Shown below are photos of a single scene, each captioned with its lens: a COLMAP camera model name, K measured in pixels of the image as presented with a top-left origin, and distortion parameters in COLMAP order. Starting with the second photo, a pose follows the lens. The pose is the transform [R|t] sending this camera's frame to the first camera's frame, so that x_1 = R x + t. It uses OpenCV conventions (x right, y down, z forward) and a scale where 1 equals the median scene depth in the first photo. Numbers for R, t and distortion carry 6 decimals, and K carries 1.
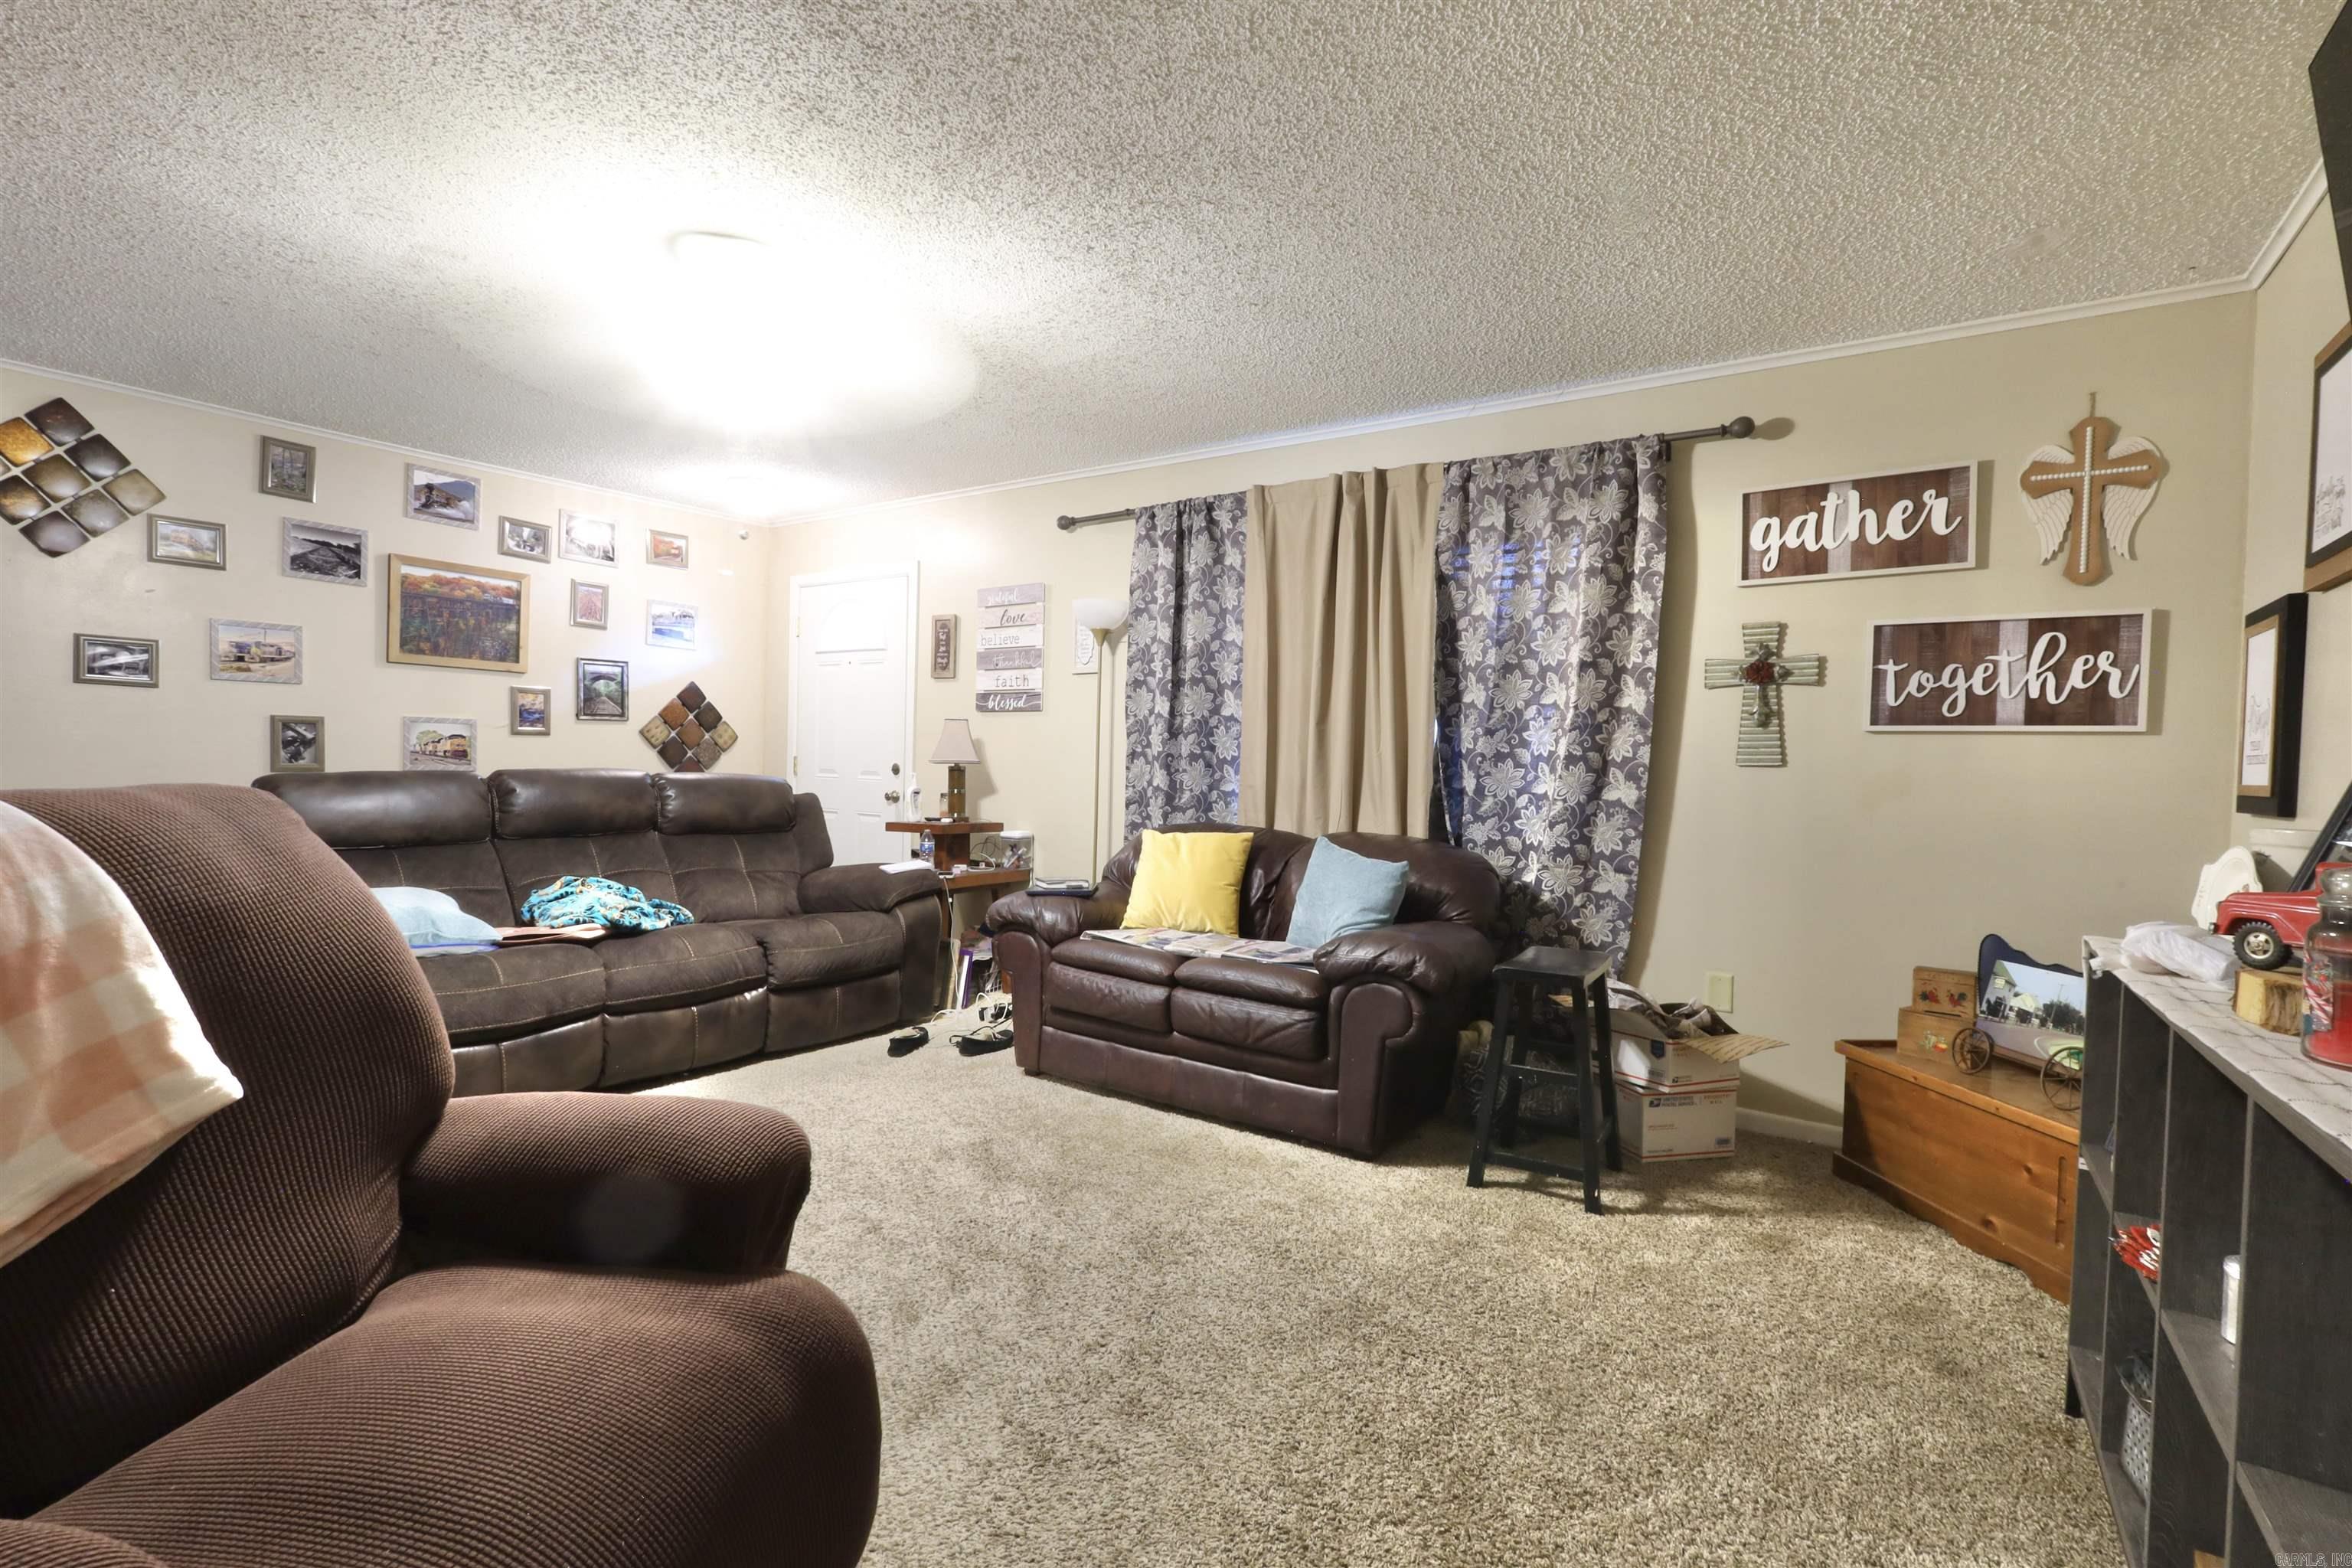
lens RADIAL K [[1072.2, 0, 1181.4], [0, 1072.2, 784.0], [0, 0, 1]] dist [0.000518, 0.000411]
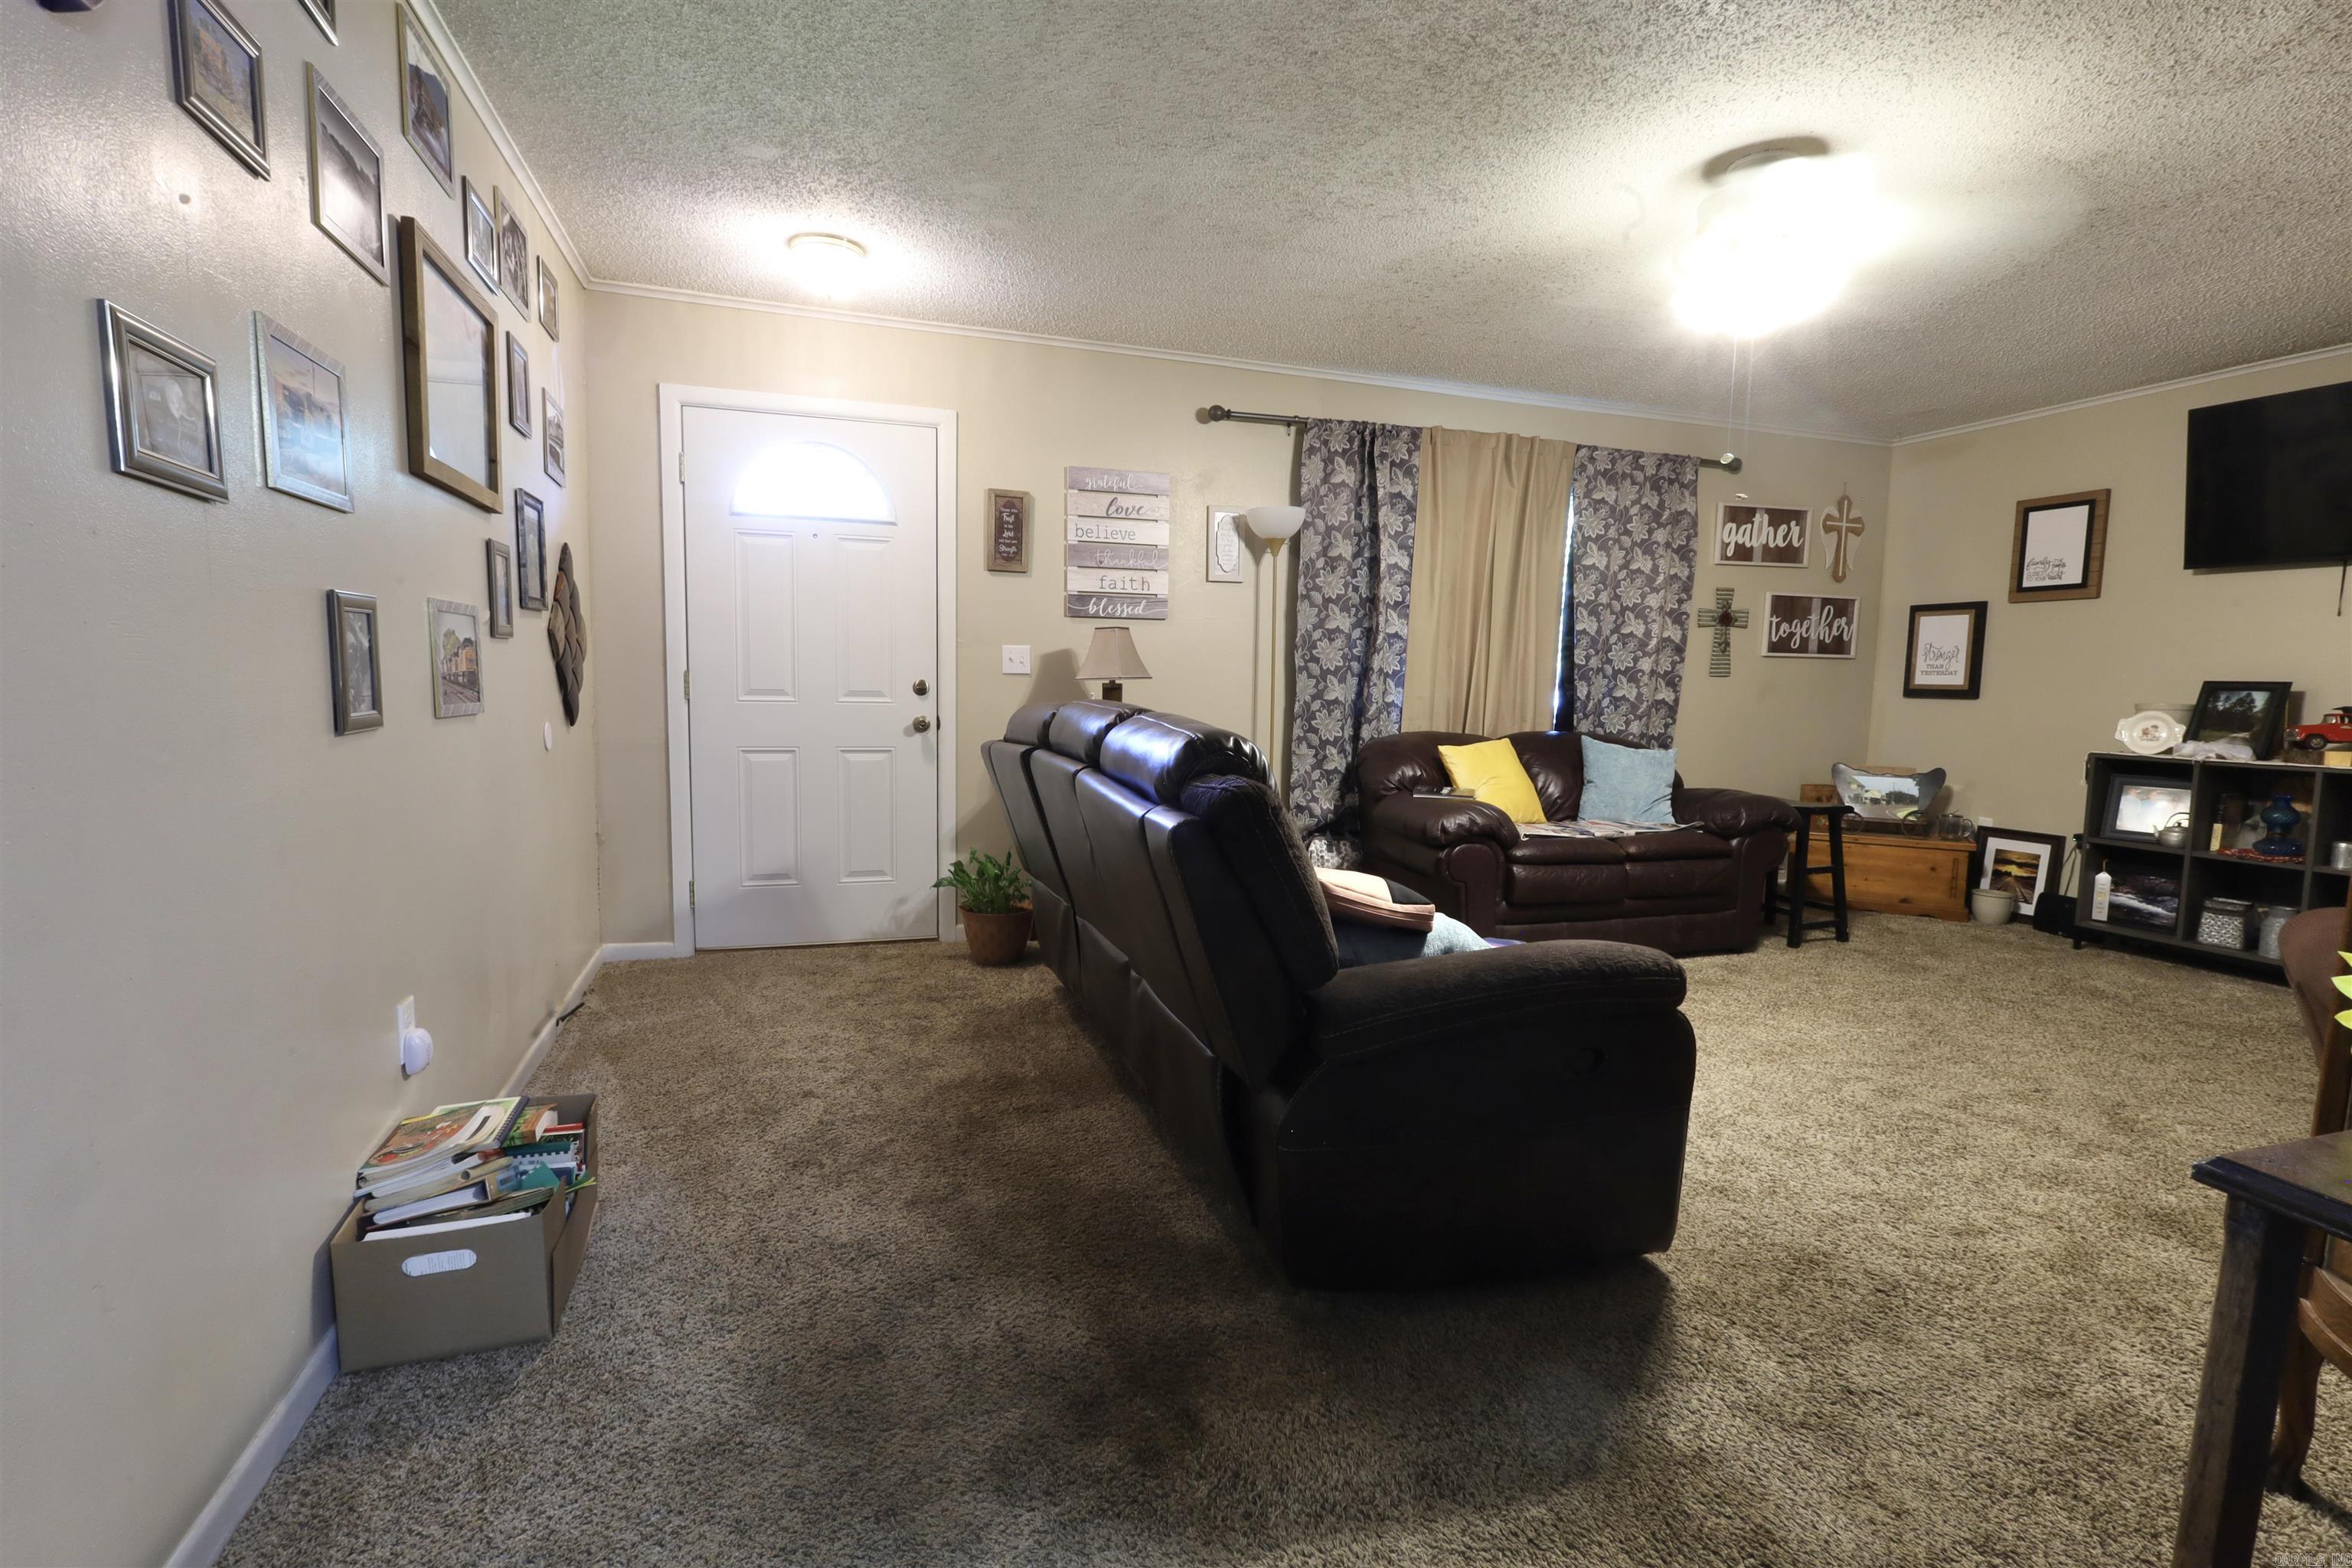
lens RADIAL K [[1072.2, 0, 1179.5], [0, 1072.2, 792.5], [0, 0, 1]] dist [0.000518, 0.000411]
pose [[0.602007, -0.094256, 0.792908, -1.273120], [0.018239, 0.994373, 0.104357, -0.026476], [-0.798282, -0.048362, 0.600338, 0.665790]]
